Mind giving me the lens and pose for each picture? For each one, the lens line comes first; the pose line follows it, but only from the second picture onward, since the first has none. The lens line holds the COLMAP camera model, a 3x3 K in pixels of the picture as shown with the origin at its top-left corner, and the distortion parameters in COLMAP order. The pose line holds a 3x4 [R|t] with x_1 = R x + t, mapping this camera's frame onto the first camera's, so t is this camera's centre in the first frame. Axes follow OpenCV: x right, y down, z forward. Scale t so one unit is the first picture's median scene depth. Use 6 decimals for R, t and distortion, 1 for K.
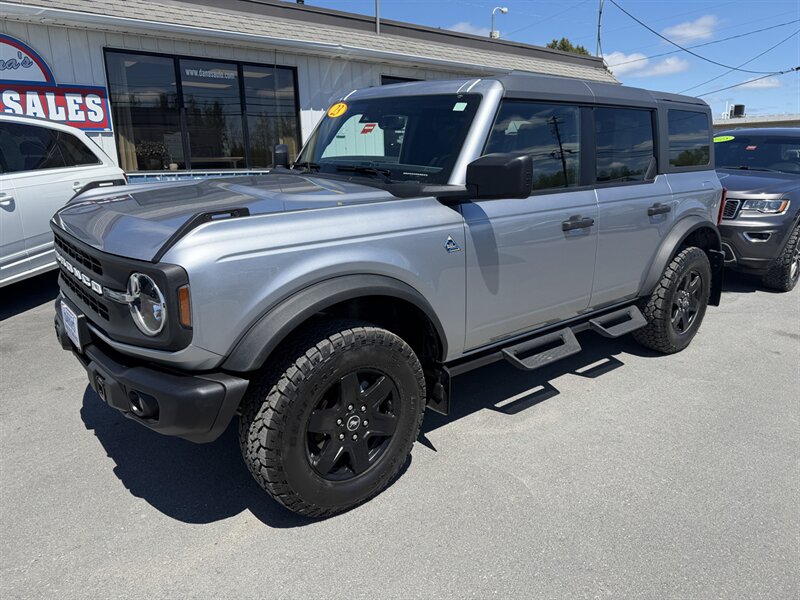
lens RADIAL K [[582.4, 0, 400.0], [0, 582.4, 300.0], [0, 0, 1]] dist [0.015659, -0.003686]
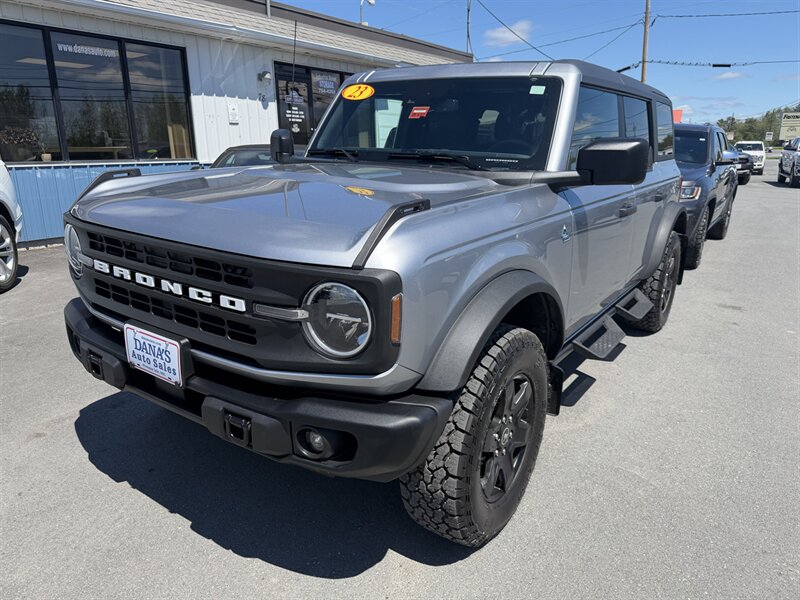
lens RADIAL K [[587.3, 0, 398.8], [0, 587.3, 289.8], [0, 0, 1]] dist [0.006391, -0.000306]
pose [[0.965259, -0.058079, 0.254760, -0.228152], [0.059529, 0.998225, 0.002023, -0.012631], [-0.254425, 0.013213, 0.967002, 0.079793]]
